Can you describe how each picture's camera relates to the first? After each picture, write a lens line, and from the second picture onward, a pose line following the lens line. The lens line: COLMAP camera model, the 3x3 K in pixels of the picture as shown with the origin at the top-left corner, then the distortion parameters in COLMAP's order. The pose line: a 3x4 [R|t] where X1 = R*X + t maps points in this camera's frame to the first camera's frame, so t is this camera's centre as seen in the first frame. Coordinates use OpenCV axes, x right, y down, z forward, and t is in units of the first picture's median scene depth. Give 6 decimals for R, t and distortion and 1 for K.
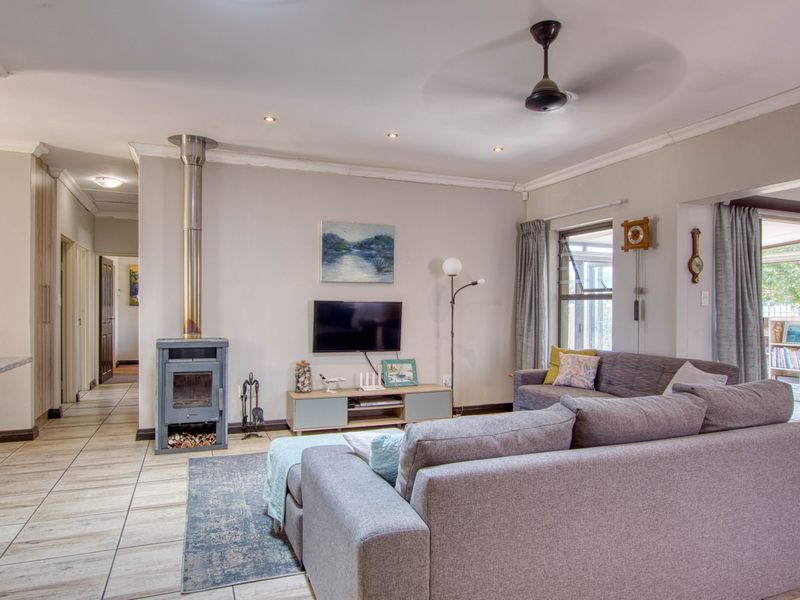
lens RADIAL K [[504.8, 0, 401.0], [0, 504.8, 306.4], [0, 0, 1]] dist [-0.020216, 0.002481]
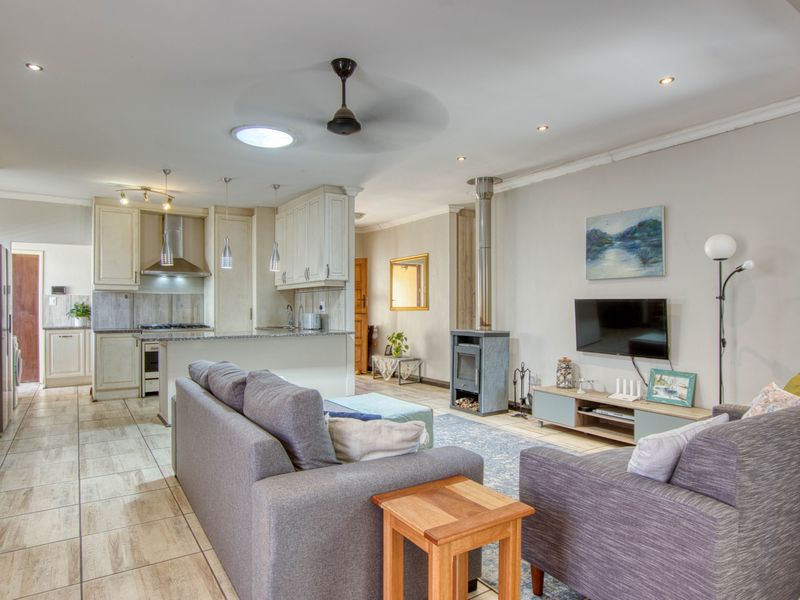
lens RADIAL K [[504.8, 0, 401.0], [0, 504.8, 306.4], [0, 0, 1]] dist [-0.020216, 0.002481]
pose [[0.207282, -0.005353, -0.978267, 0.832080], [0.002683, 0.999984, -0.004903, 0.007388], [0.978278, -0.001608, 0.207293, 0.506376]]
